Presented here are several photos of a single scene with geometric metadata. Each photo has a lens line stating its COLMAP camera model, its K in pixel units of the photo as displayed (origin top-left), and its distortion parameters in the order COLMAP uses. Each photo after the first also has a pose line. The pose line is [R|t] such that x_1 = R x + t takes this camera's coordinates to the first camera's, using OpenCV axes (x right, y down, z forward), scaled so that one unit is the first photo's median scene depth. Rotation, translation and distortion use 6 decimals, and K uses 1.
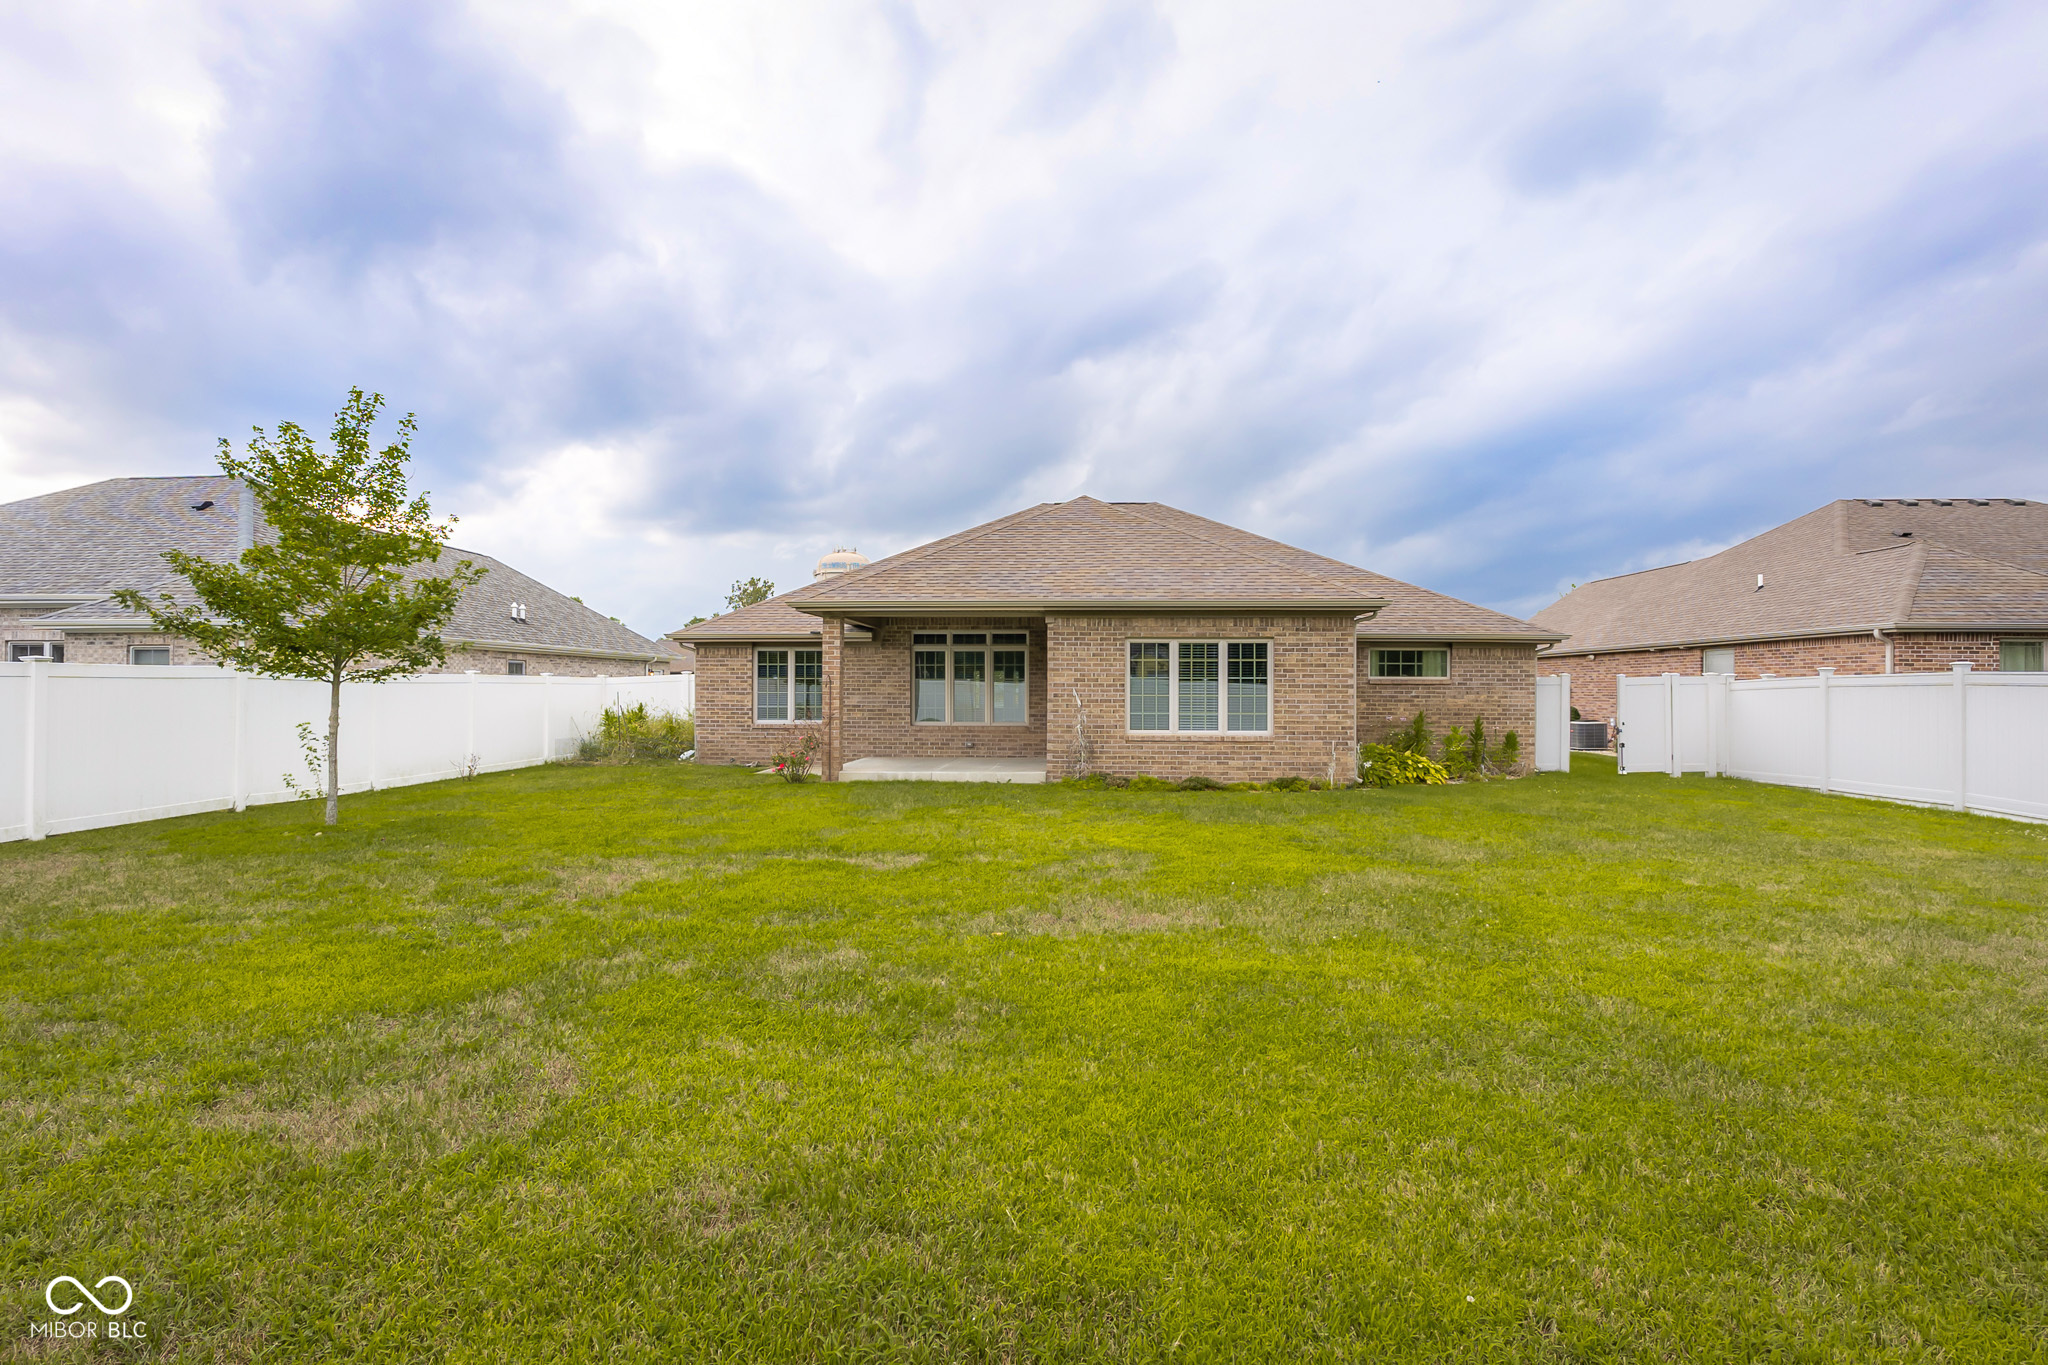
lens RADIAL K [[974.2, 0, 1024.0], [0, 974.2, 682.5], [0, 0, 1]] dist [-0.003441, -0.000234]
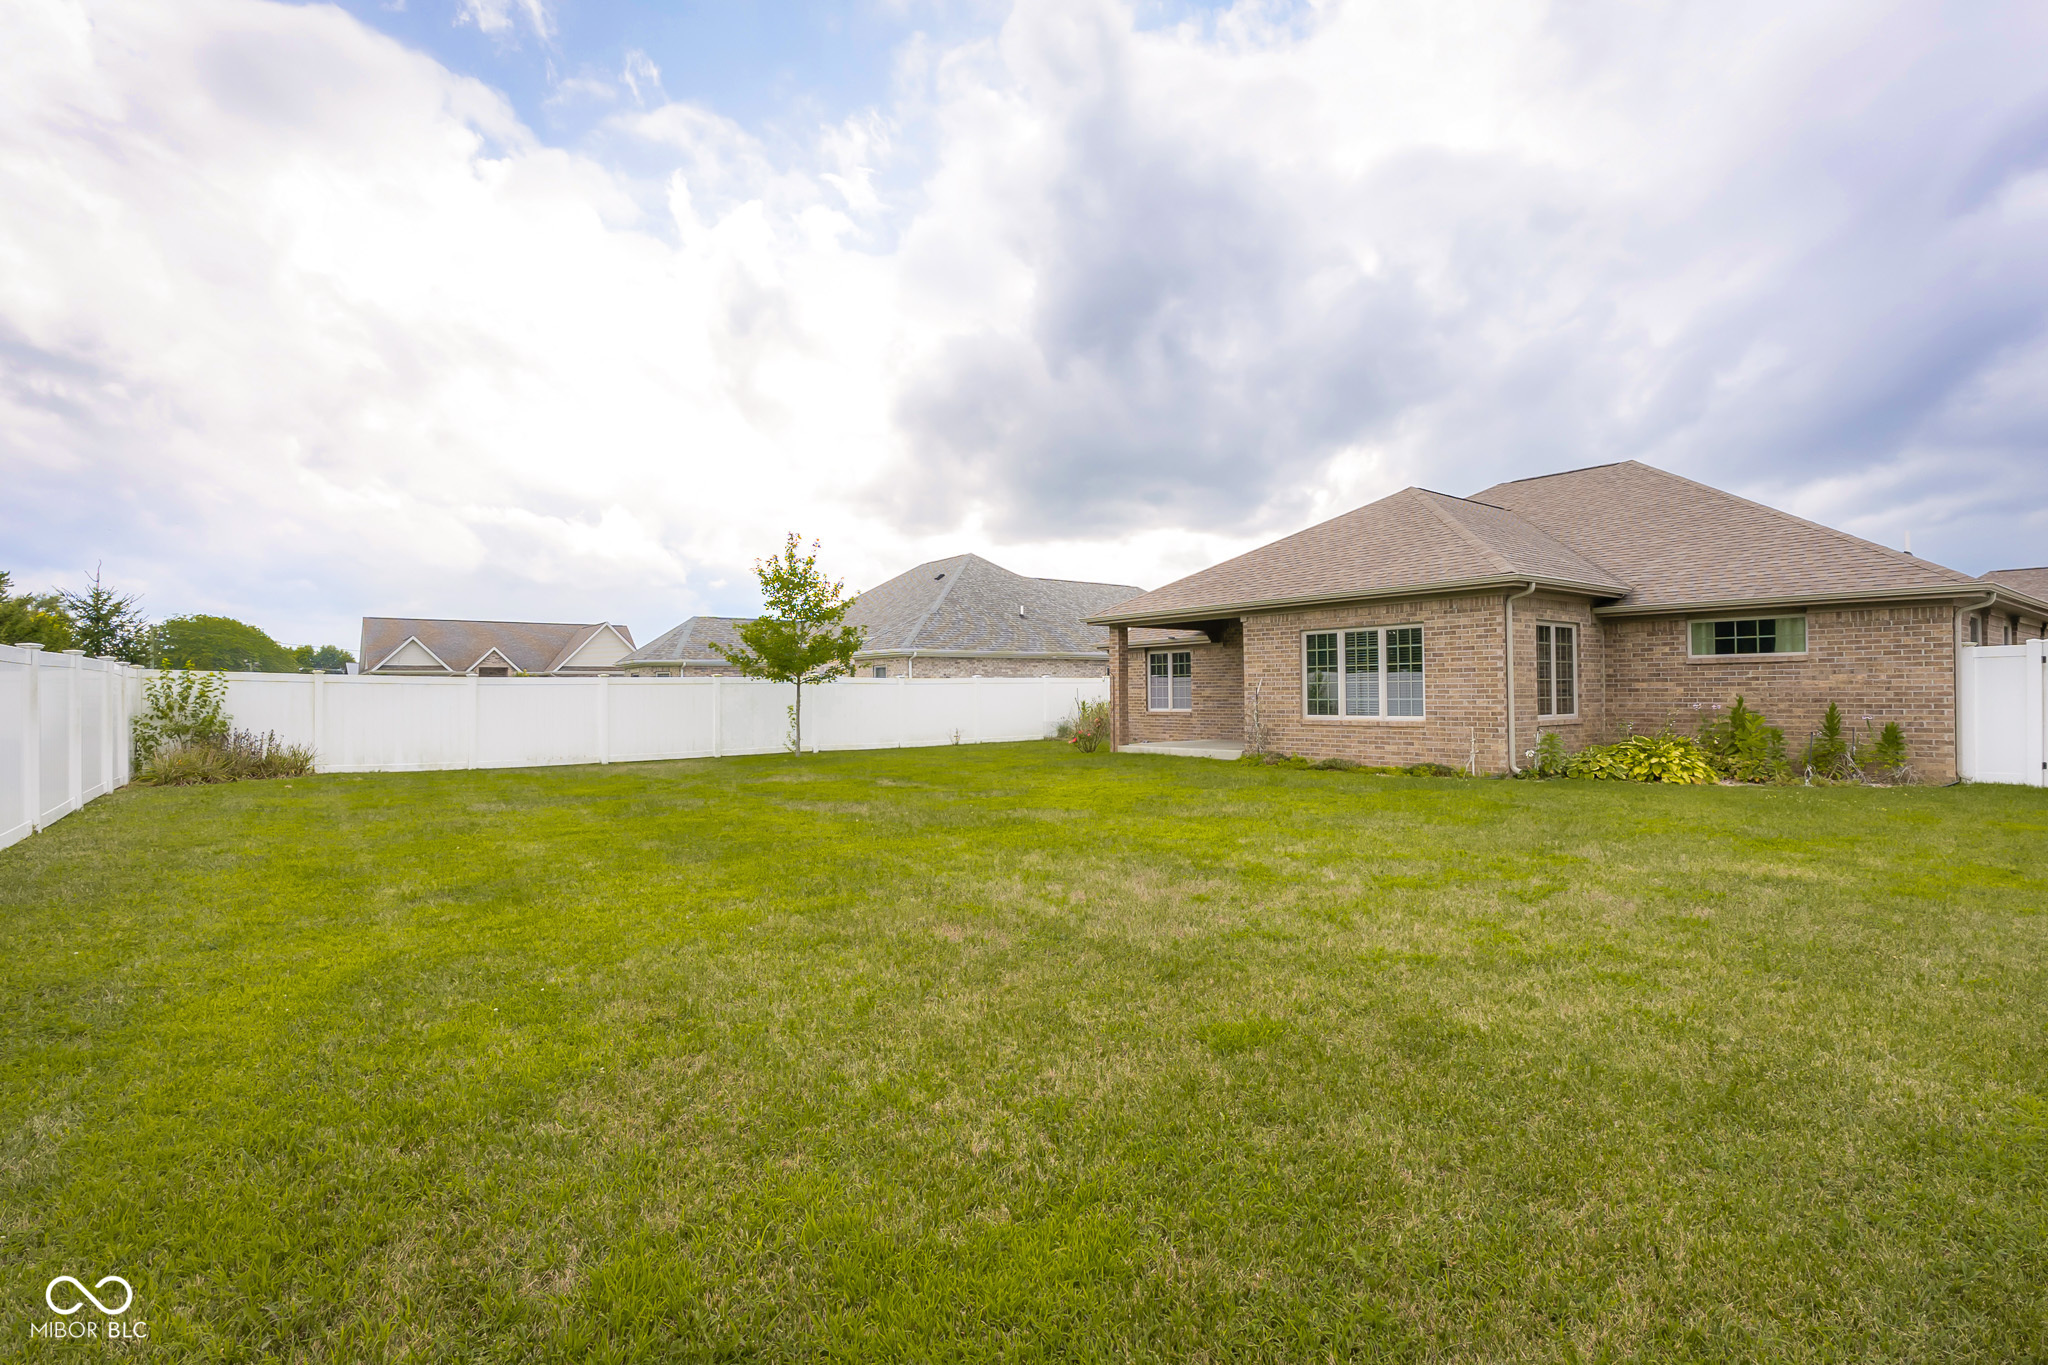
lens RADIAL K [[974.2, 0, 1024.0], [0, 974.2, 682.5], [0, 0, 1]] dist [-0.003441, -0.000234]
pose [[0.659001, -0.019561, -0.751888, 0.717286], [0.019017, 0.999776, -0.009343, 0.016485], [0.751902, -0.008142, 0.659225, 0.043149]]
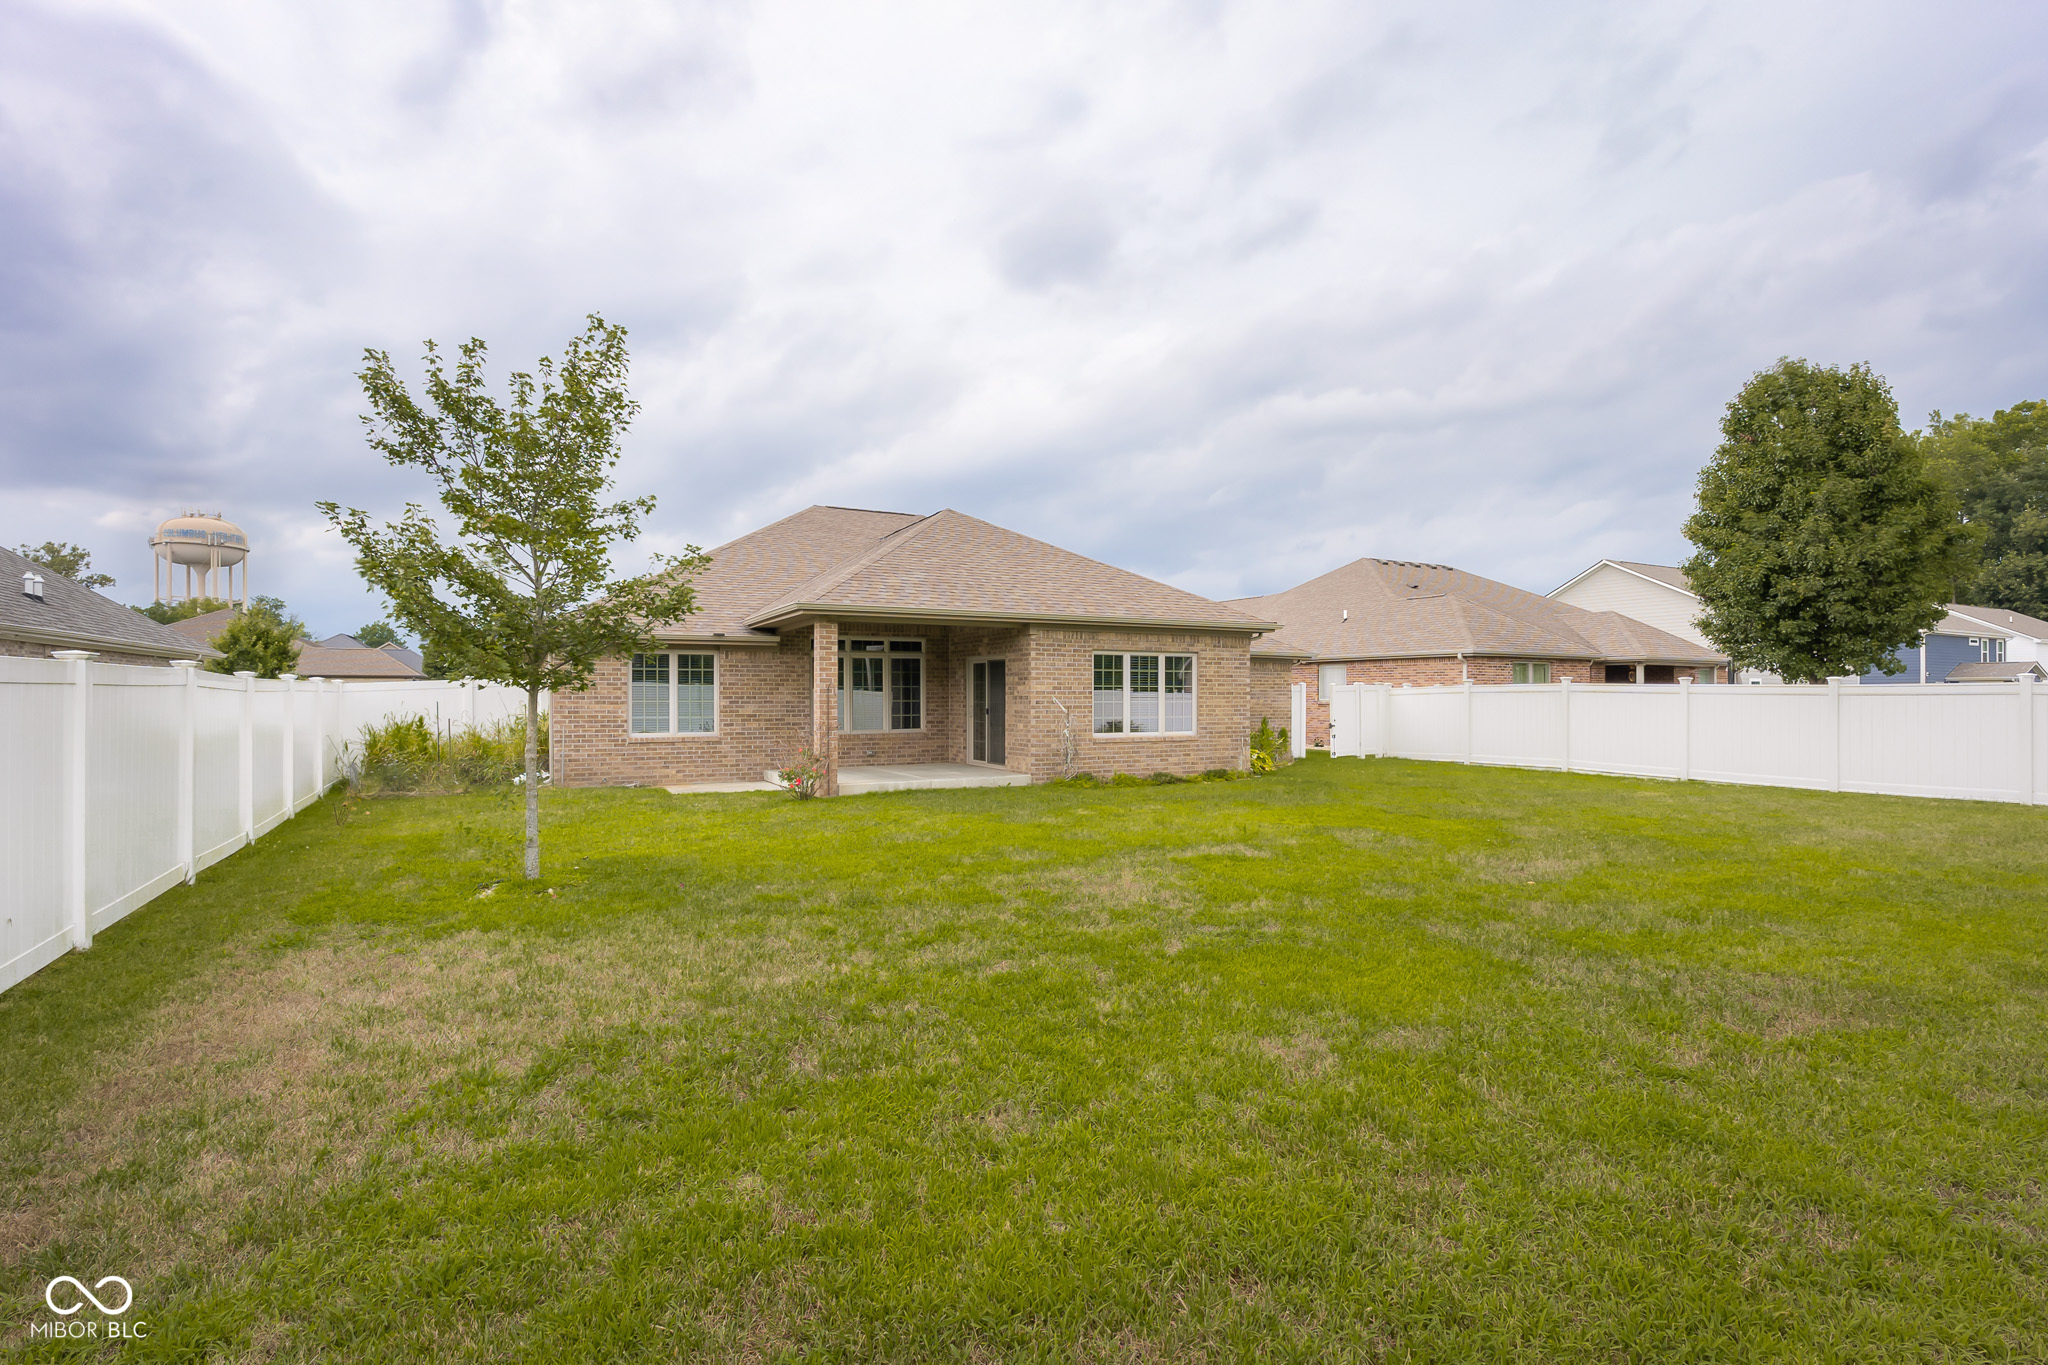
lens RADIAL K [[974.2, 0, 1024.0], [0, 974.2, 682.5], [0, 0, 1]] dist [-0.003441, -0.000234]
pose [[0.851636, 0.003183, 0.524125, -0.536193], [-0.001005, 0.999990, -0.004440, -0.003907], [-0.524133, 0.003254, 0.851630, 0.099670]]
